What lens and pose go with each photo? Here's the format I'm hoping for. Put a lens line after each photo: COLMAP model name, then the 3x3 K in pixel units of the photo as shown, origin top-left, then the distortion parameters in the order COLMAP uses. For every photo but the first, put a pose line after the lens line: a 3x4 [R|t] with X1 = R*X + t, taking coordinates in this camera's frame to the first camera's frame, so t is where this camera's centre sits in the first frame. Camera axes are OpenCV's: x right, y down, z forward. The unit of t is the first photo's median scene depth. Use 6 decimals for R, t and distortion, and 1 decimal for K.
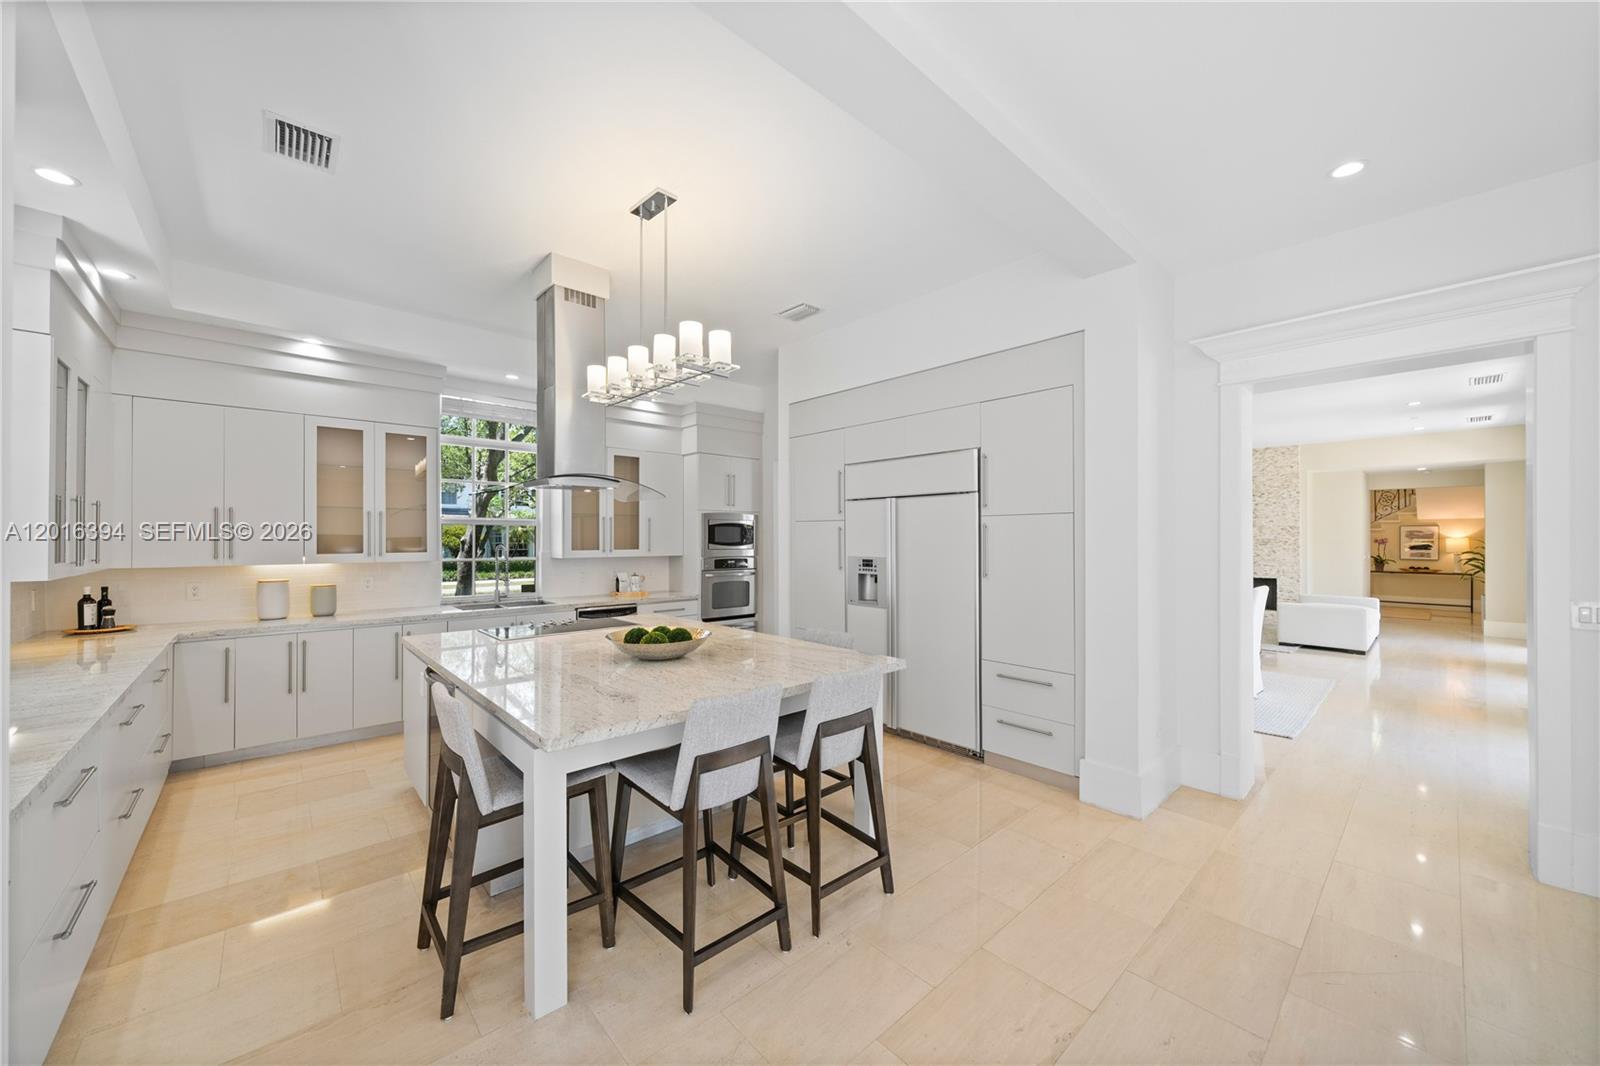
lens RADIAL K [[589.1, 0, 790.9], [0, 589.1, 537.0], [0, 0, 1]] dist [-0.001769, -0.000052]
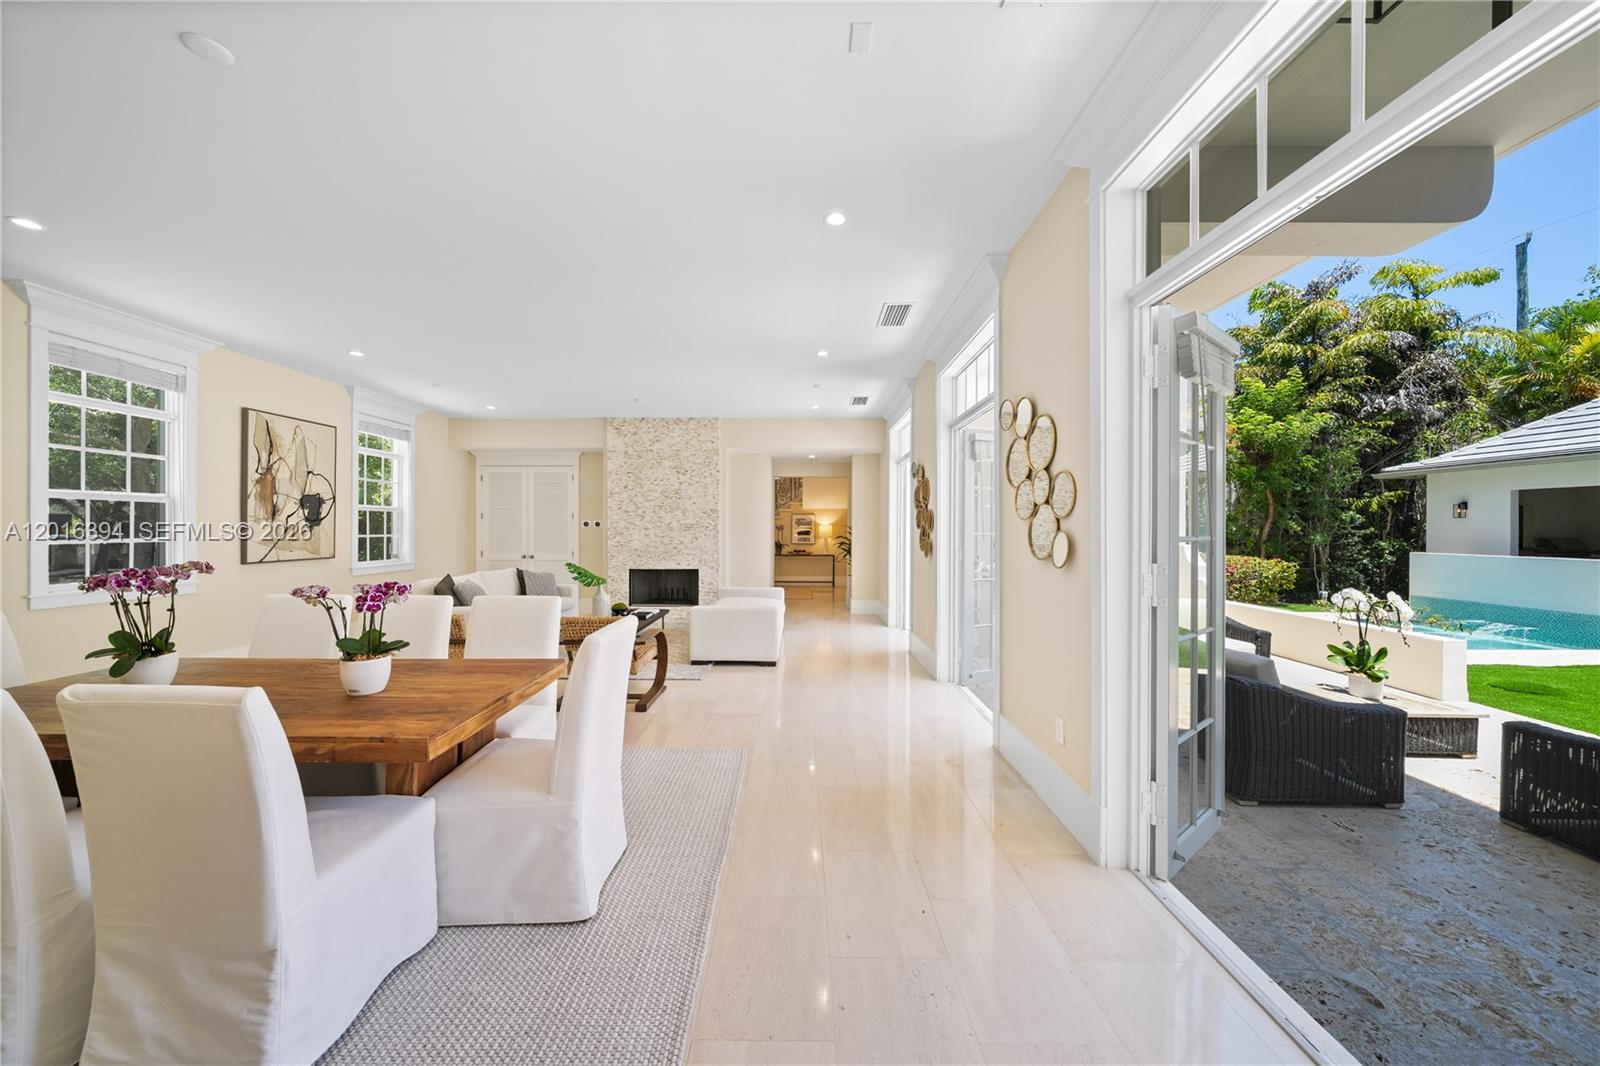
lens RADIAL K [[544.7, 0, 796.5], [0, 544.7, 530.7], [0, 0, 1]] dist [-0.003695, 0.000176]
pose [[0.673077, -0.000285, 0.739572, 0.723401], [-0.005097, 0.999974, 0.005024, 0.019472], [-0.739554, -0.007151, 0.673059, 0.777958]]
